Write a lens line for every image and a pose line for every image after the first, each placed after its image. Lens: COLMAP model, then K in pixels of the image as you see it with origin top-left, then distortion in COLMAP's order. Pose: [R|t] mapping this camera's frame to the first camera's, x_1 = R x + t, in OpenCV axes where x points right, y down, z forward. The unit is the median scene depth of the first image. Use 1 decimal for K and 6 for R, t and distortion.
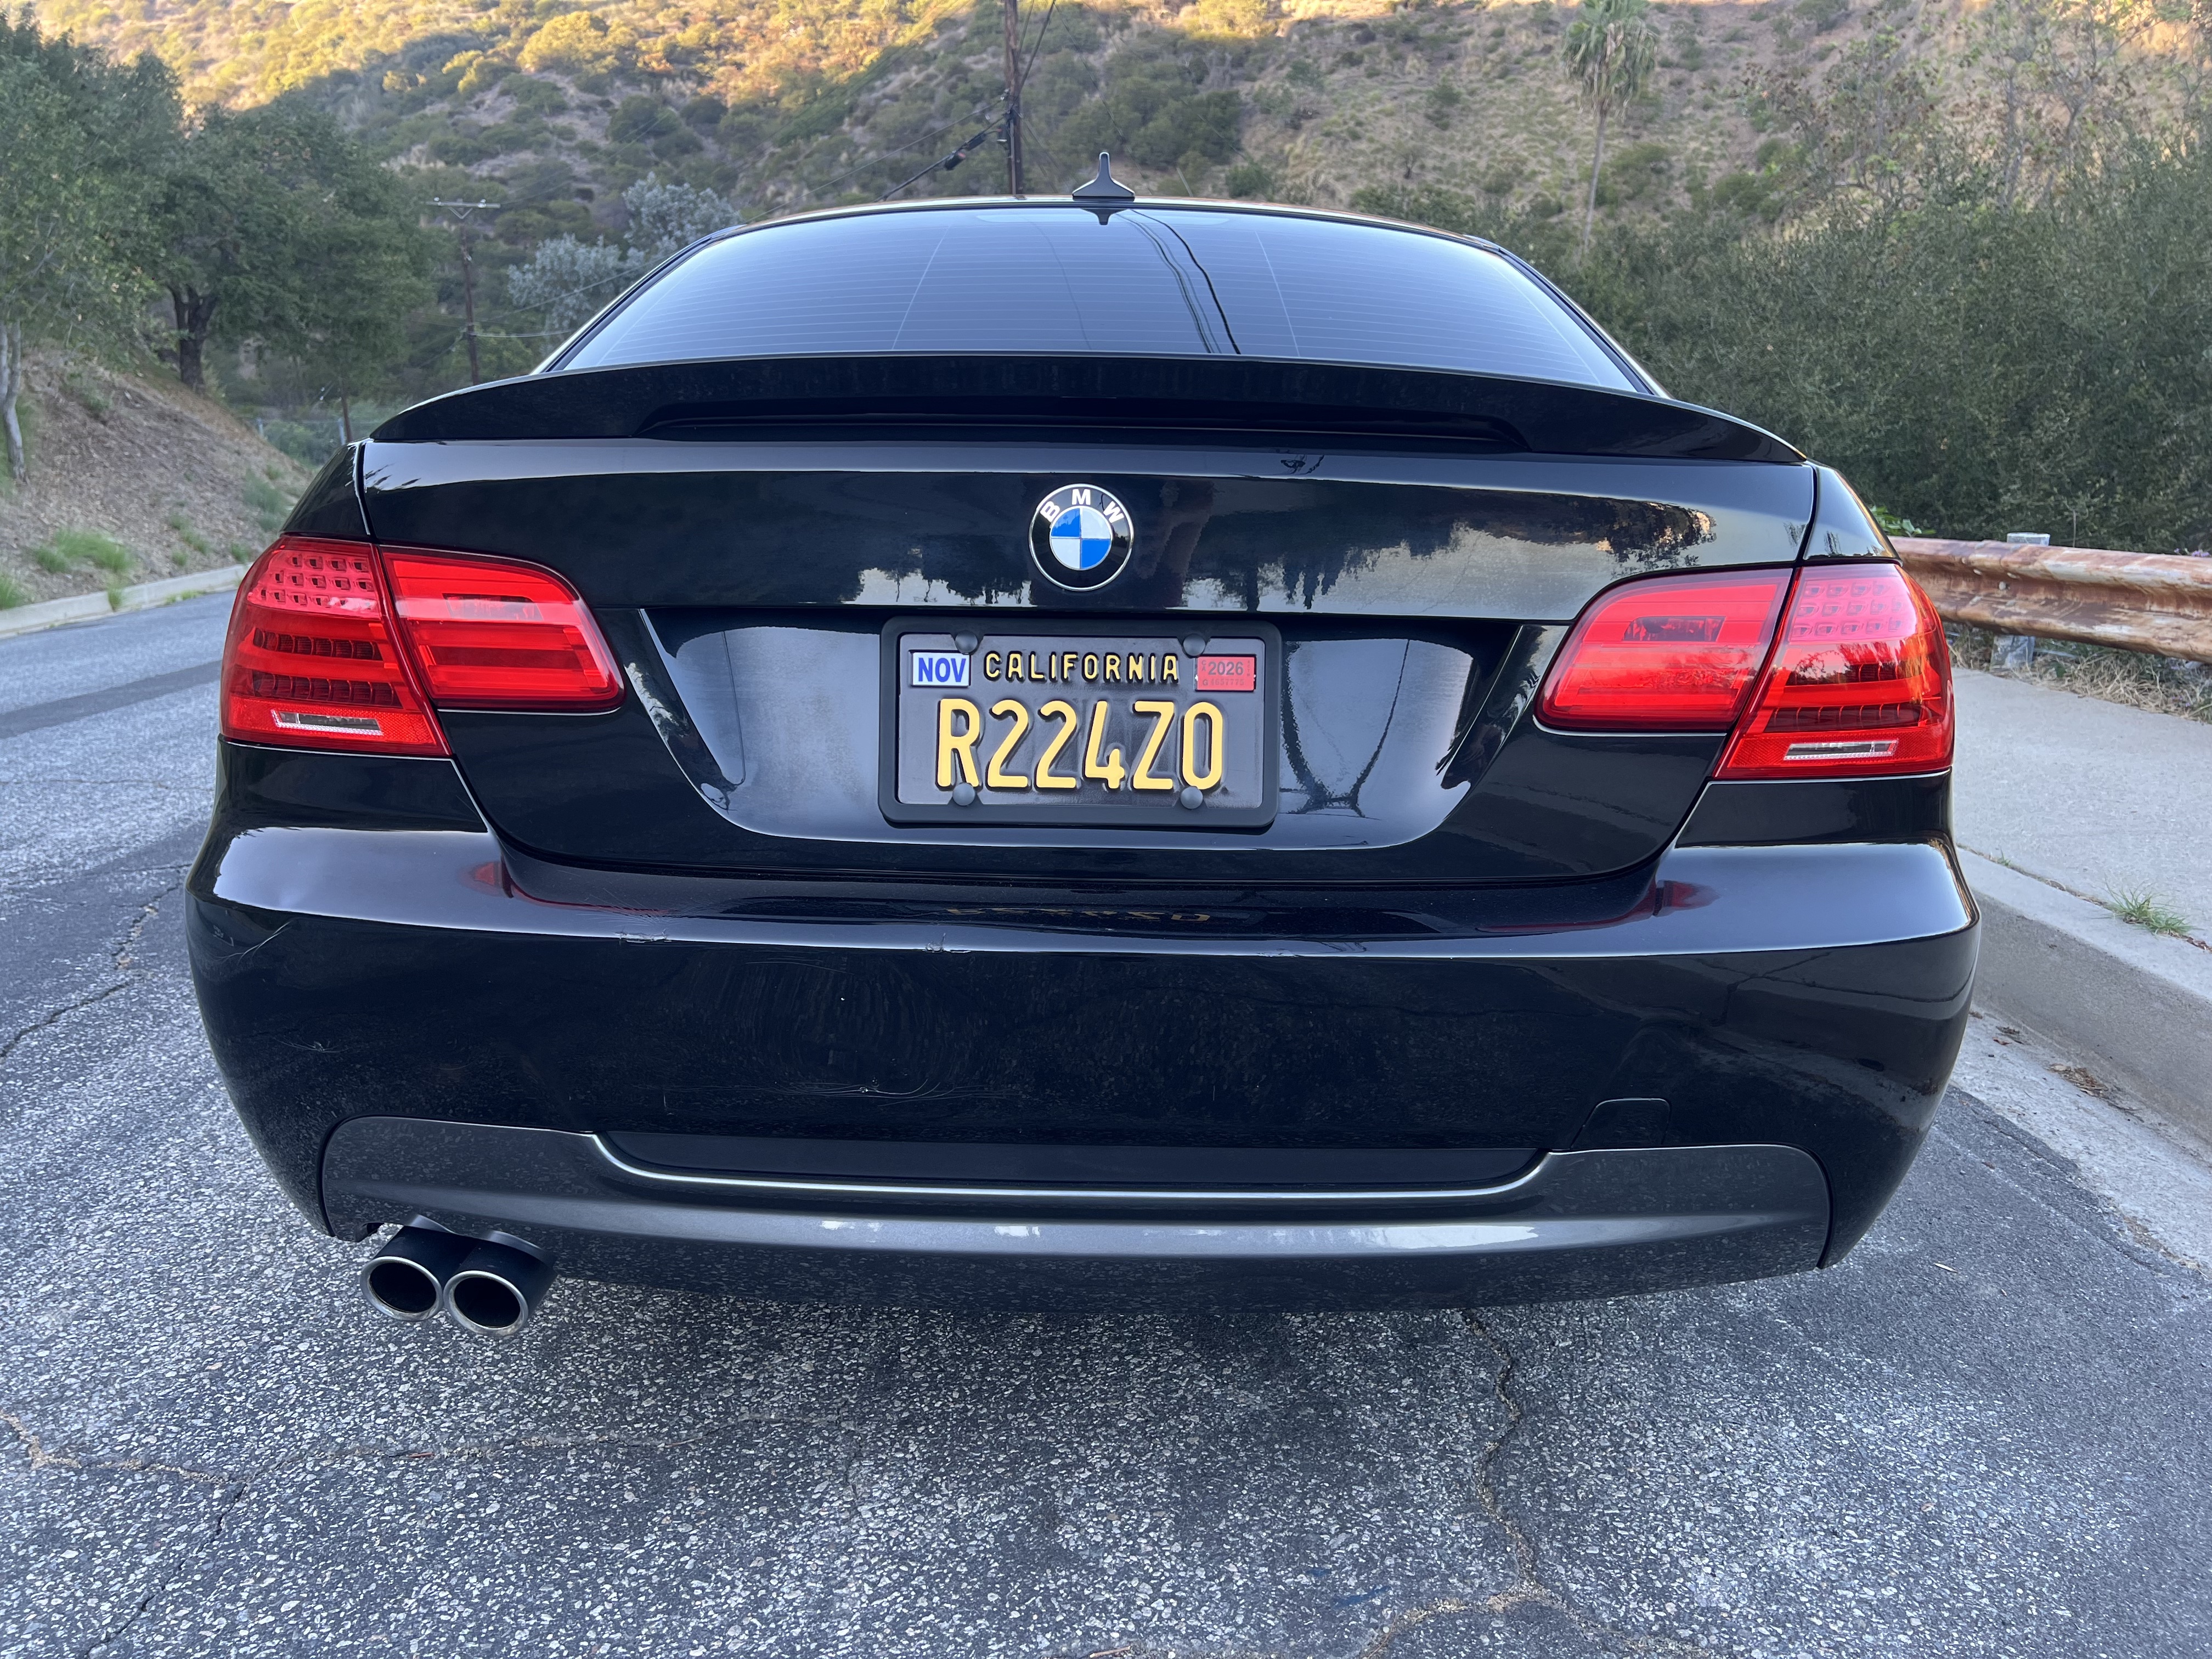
lens RADIAL K [[1736.9, 0, 1113.3], [0, 1736.9, 821.6], [0, 0, 1]] dist [0.056791, -0.069837]
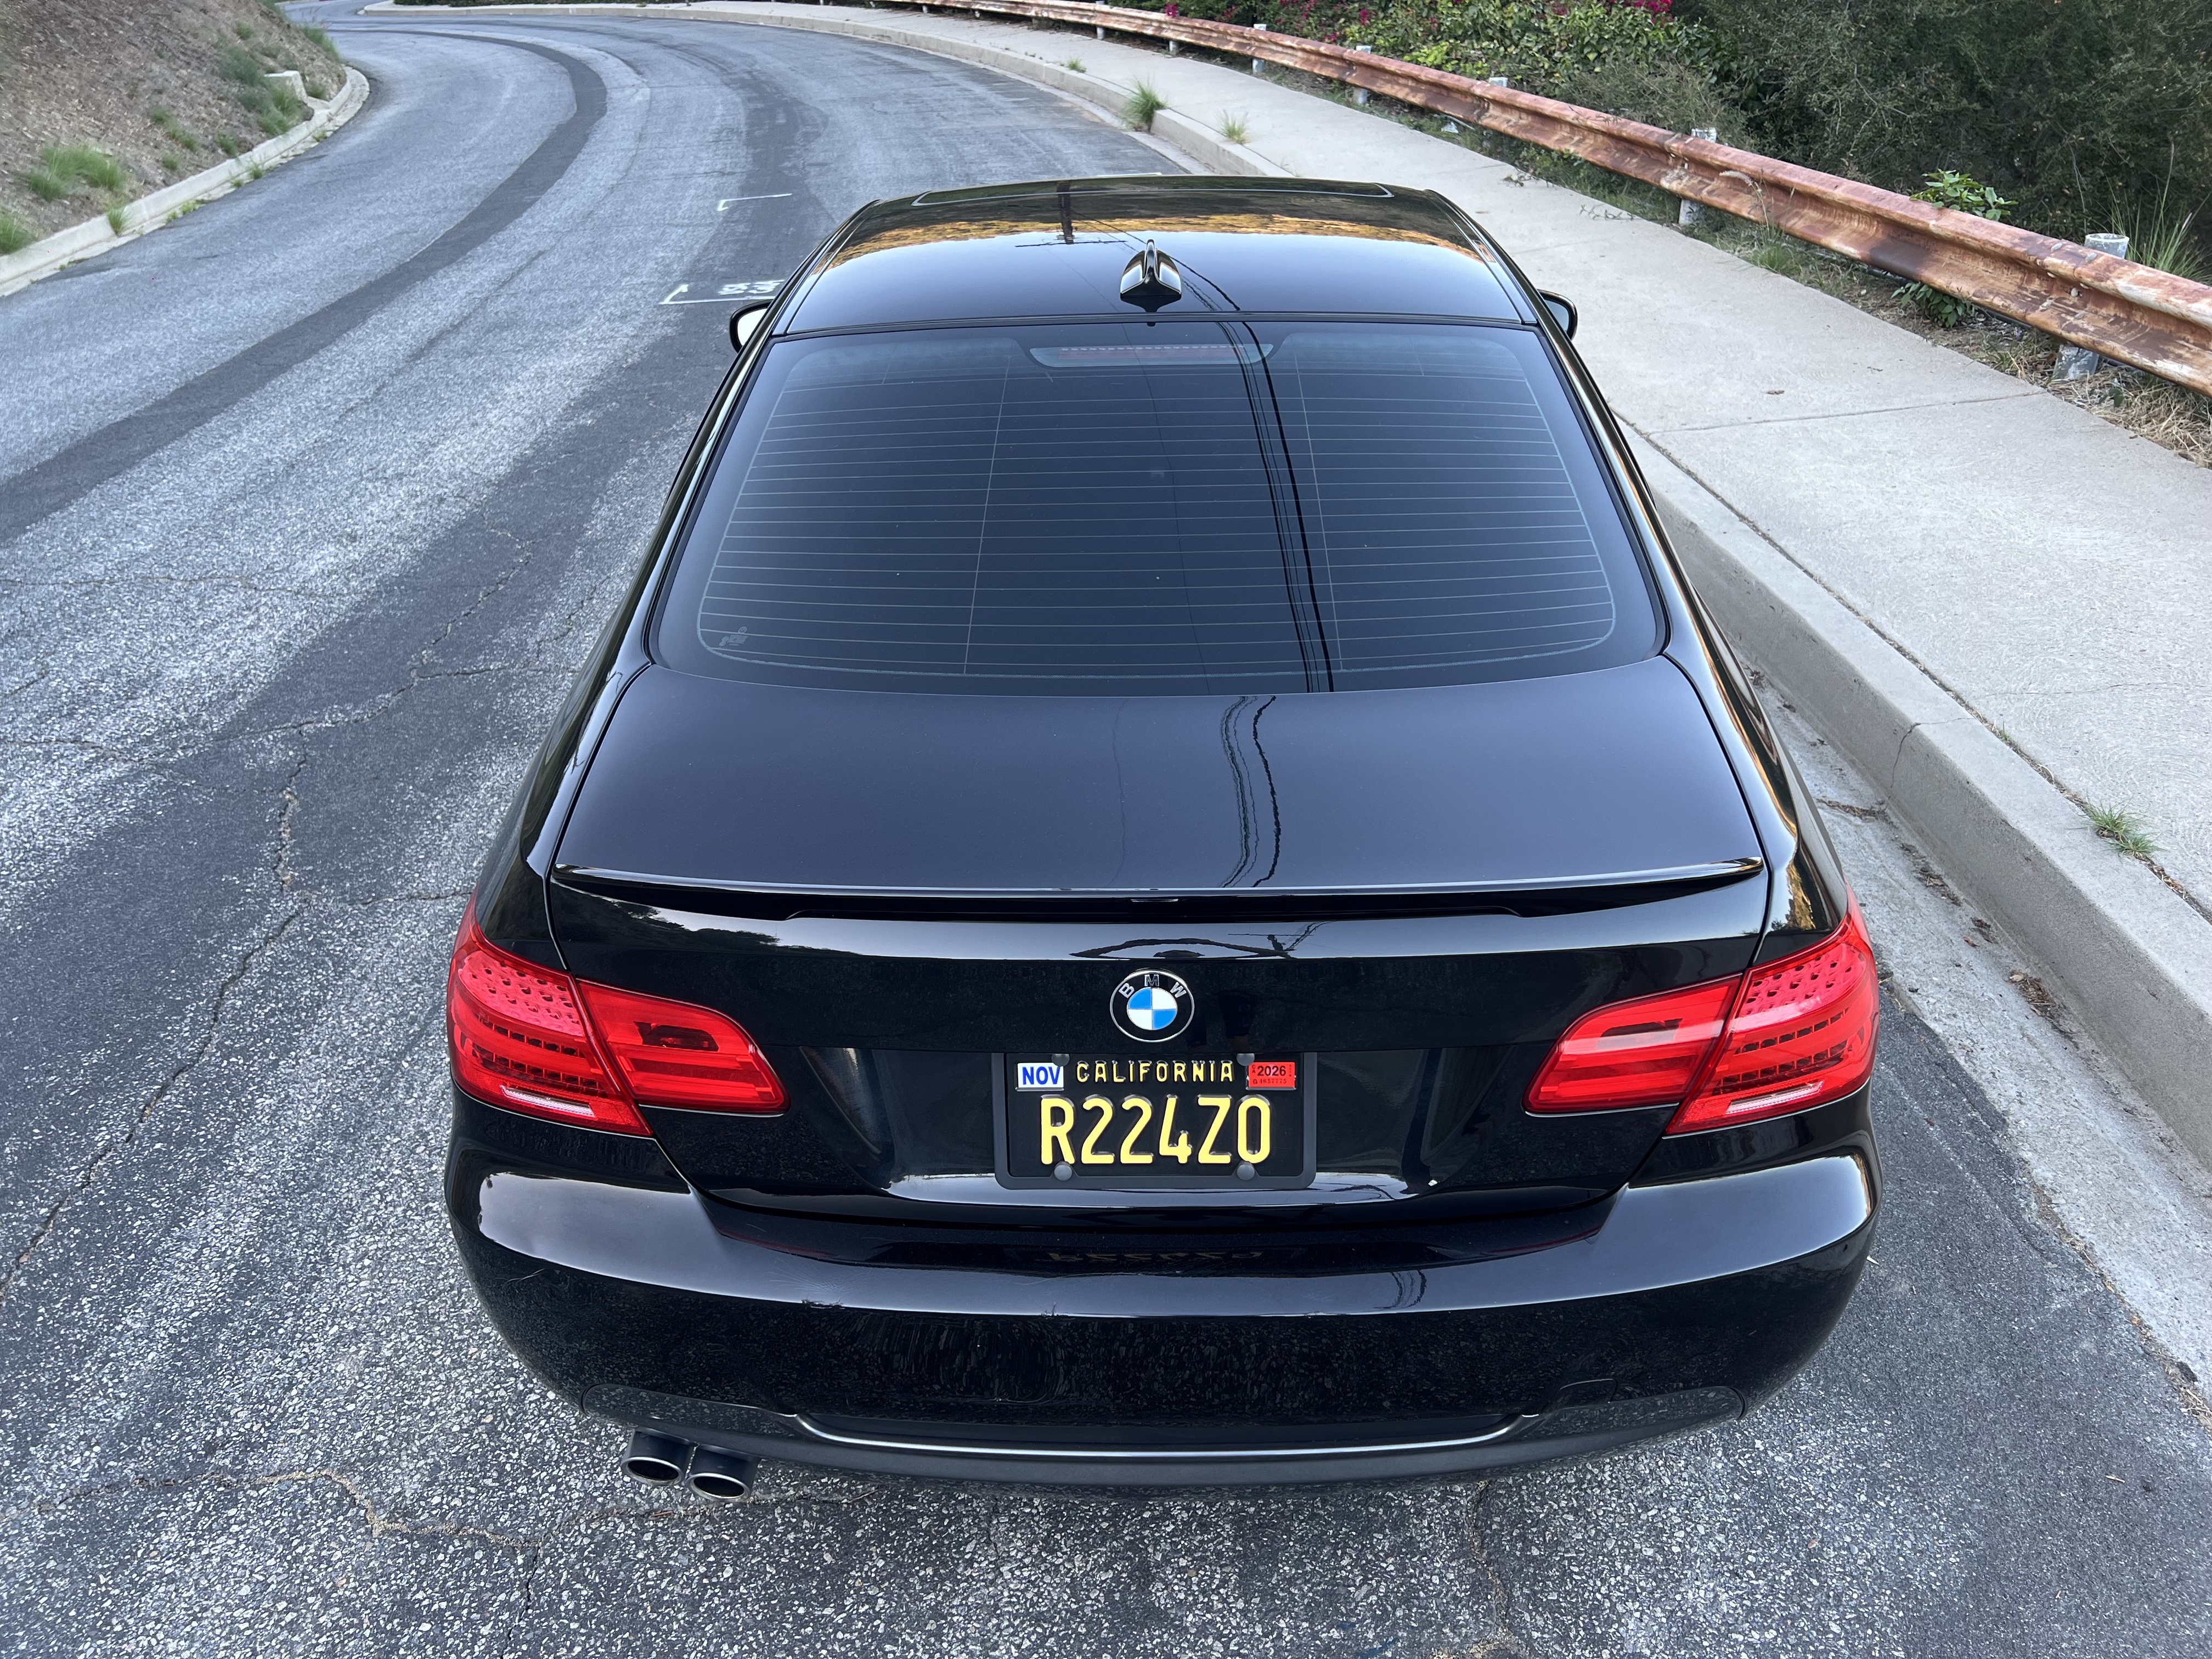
lens RADIAL K [[1736.9, 0, 1131.9], [0, 1736.9, 862.1], [0, 0, 1]] dist [0.056791, -0.069837]
pose [[0.999422, -0.025080, -0.022960, -0.001700], [0.030620, 0.957431, 0.287035, -0.482389], [0.014784, -0.287572, 0.957645, -0.114377]]
